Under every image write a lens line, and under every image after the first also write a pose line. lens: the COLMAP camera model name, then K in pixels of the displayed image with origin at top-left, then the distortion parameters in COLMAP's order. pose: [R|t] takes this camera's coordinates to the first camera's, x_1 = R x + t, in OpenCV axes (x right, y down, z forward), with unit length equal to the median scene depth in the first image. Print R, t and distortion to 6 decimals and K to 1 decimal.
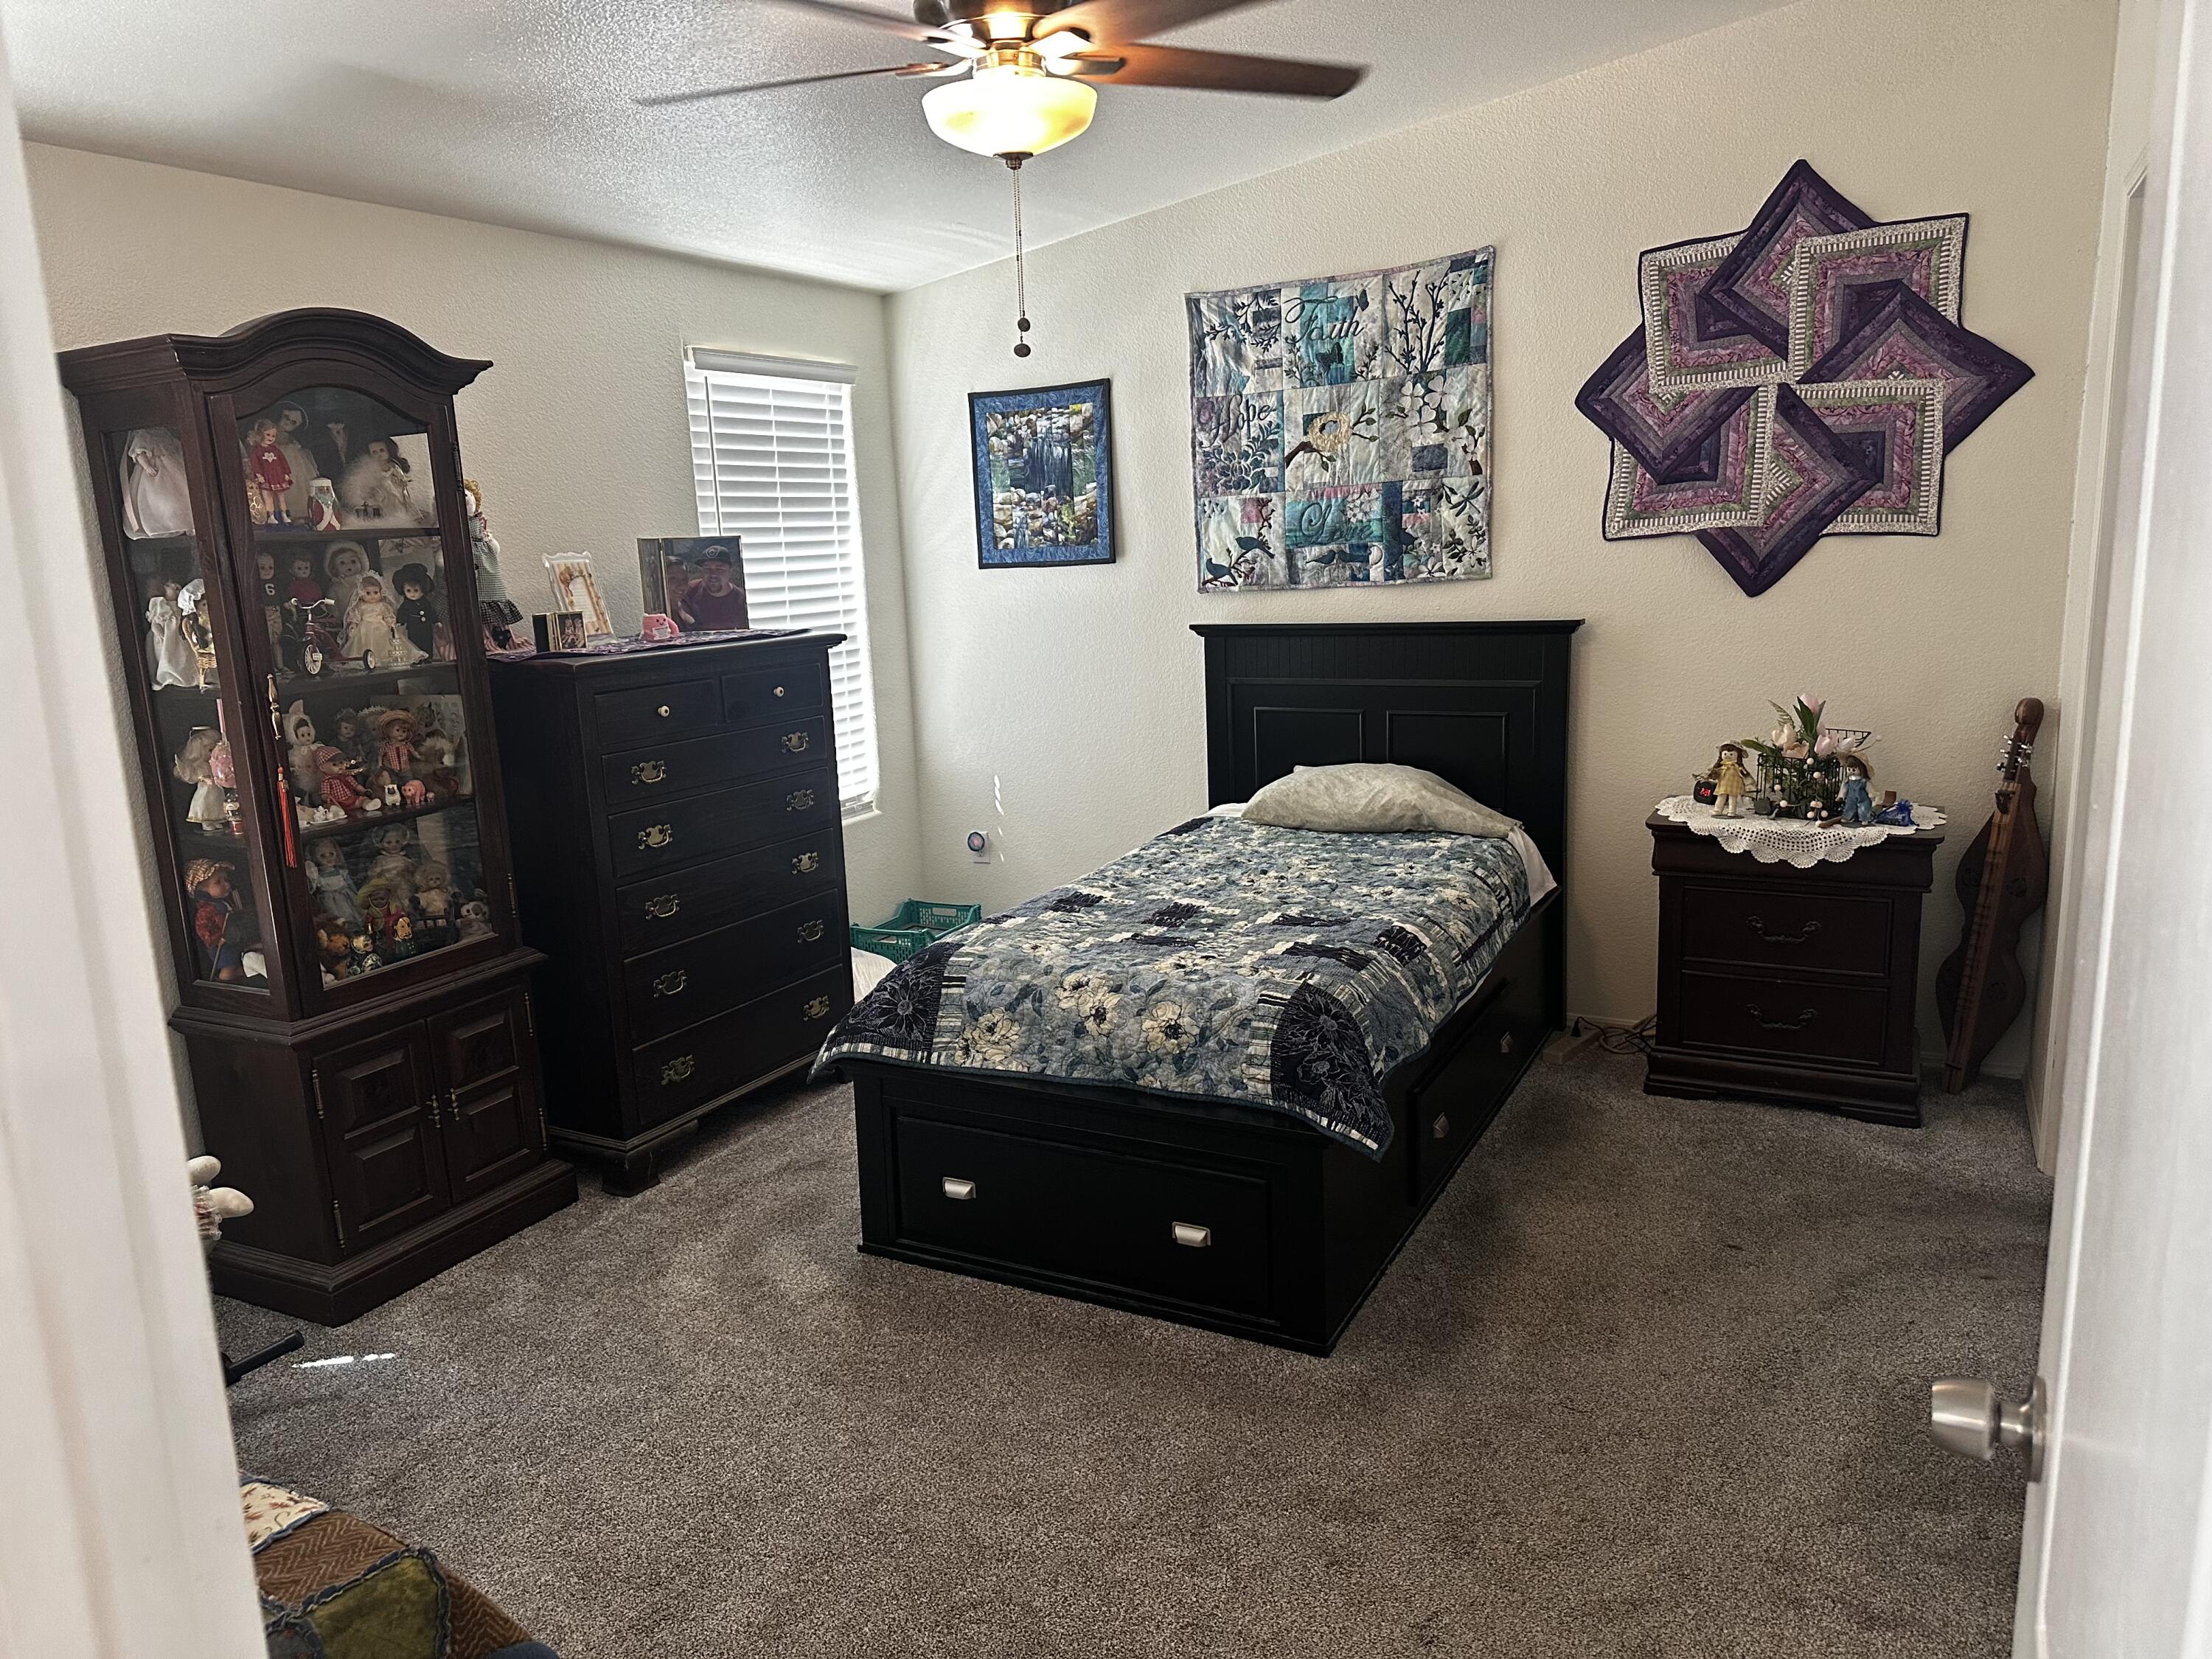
lens RADIAL K [[1560.7, 0, 1106.0], [0, 1560.7, 829.5], [0, 0, 1]] dist [0.003839, -0.005592]
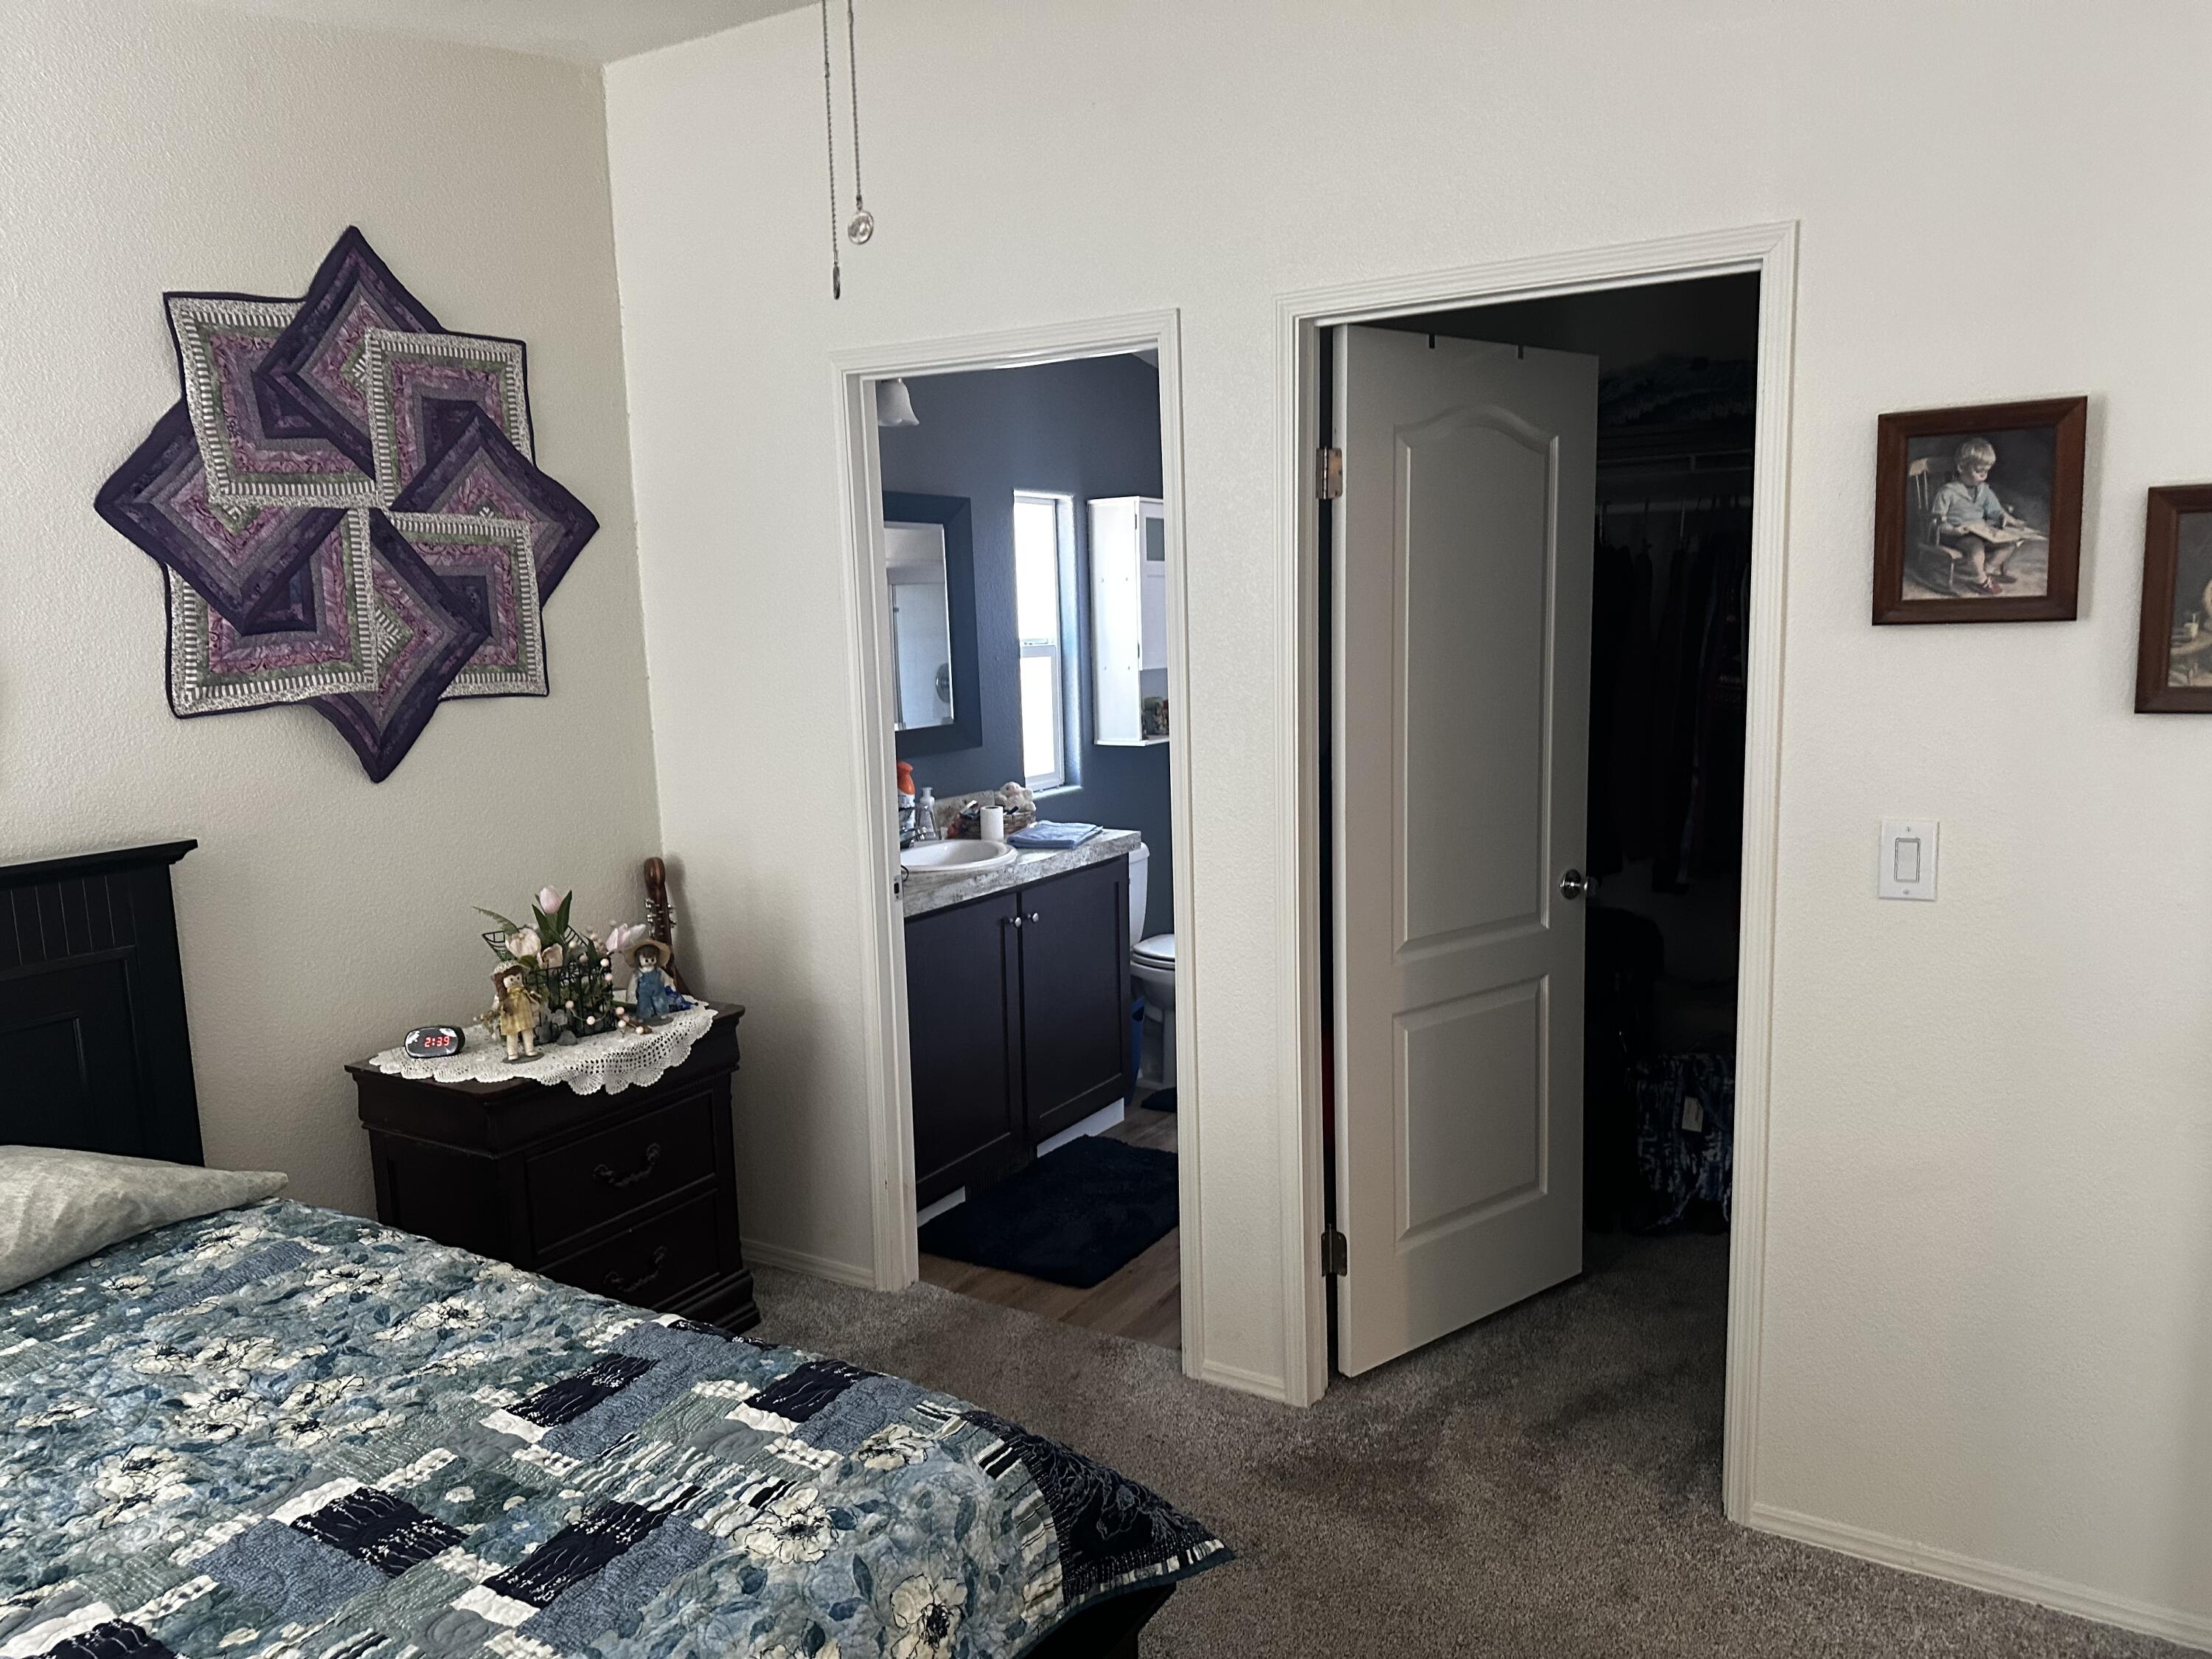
lens RADIAL K [[1560.7, 0, 1106.0], [0, 1560.7, 829.5], [0, 0, 1]] dist [0.003839, -0.005592]
pose [[0.063973, -0.108002, 0.992090, -0.330189], [0.219898, 0.971218, 0.091550, -0.123442], [-0.973423, 0.212302, 0.085881, 0.620150]]
